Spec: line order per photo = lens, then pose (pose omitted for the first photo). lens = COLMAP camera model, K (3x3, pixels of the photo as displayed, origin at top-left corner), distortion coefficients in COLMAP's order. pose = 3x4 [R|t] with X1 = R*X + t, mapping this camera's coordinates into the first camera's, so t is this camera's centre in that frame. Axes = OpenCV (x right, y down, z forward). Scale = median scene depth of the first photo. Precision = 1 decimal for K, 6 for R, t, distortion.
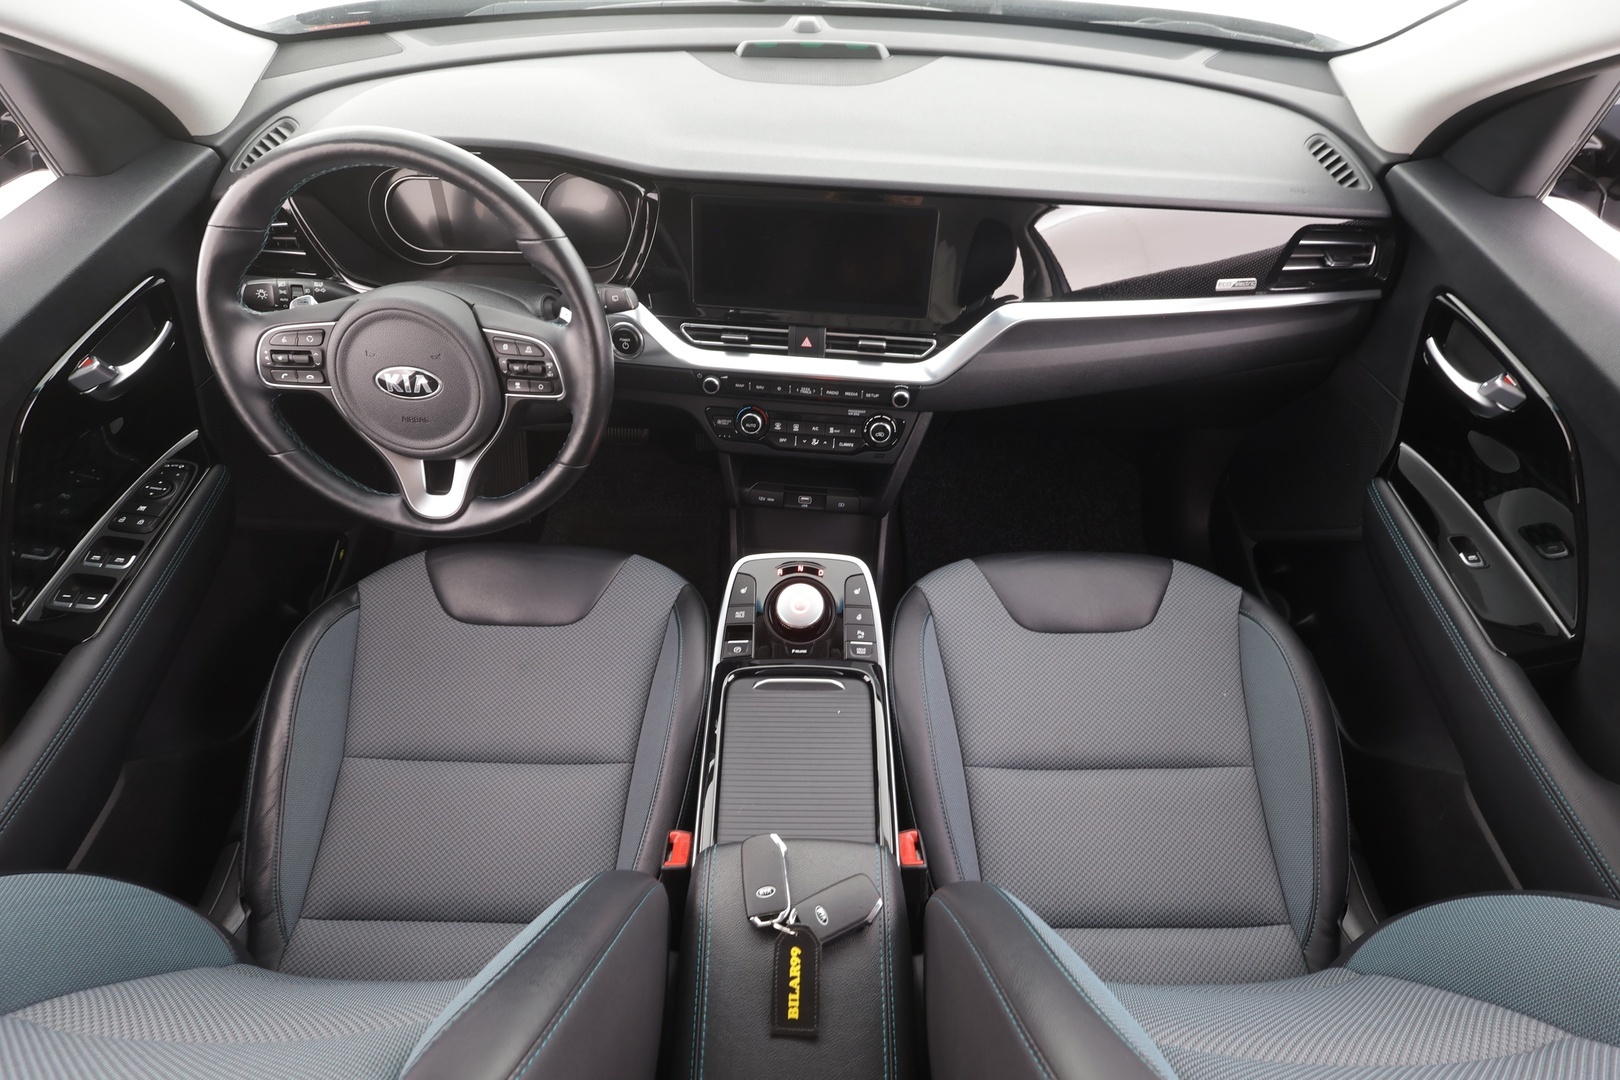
lens RADIAL K [[803.5, 0, 814.1], [0, 803.5, 564.4], [0, 0, 1]] dist [0.001543, 0.001215]
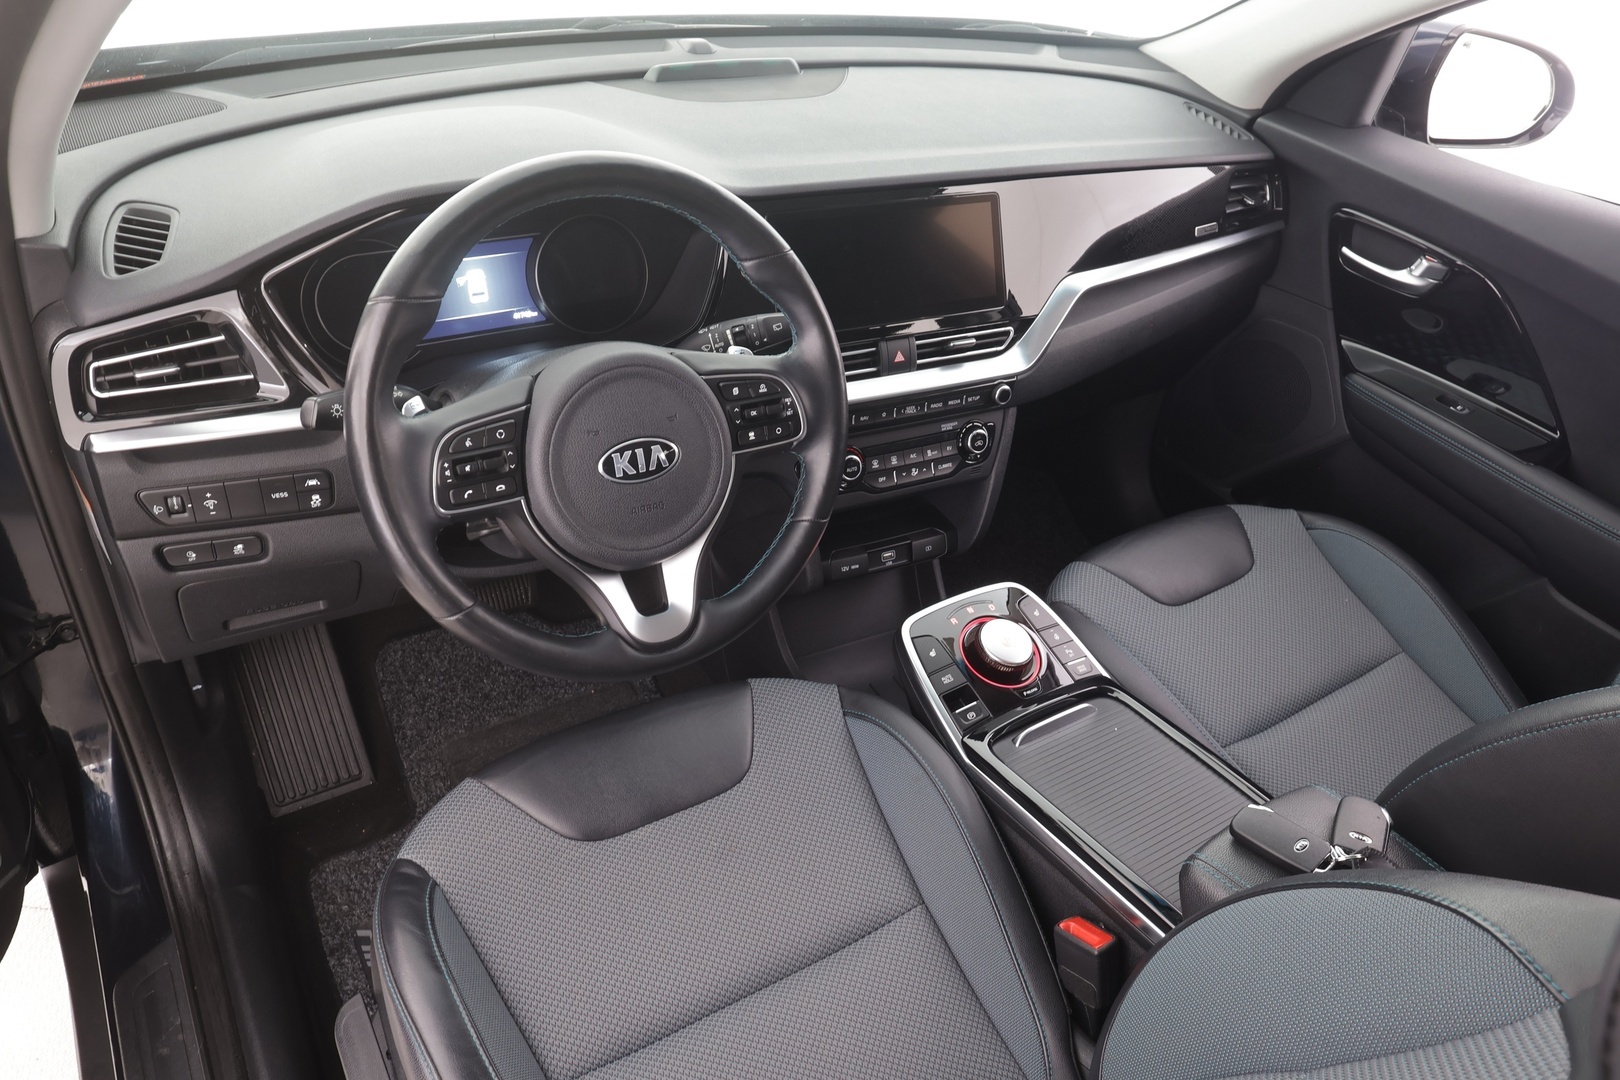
lens RADIAL K [[1167.9, 0, 854.7], [0, 1167.9, 547.2], [0, 0, 1]] dist [0.029993, -0.000428]
pose [[0.822116, -0.270531, 0.500937, -0.742136], [0.374240, 0.919869, -0.117412, 0.044794], [-0.429032, 0.283997, 0.857483, -0.008501]]
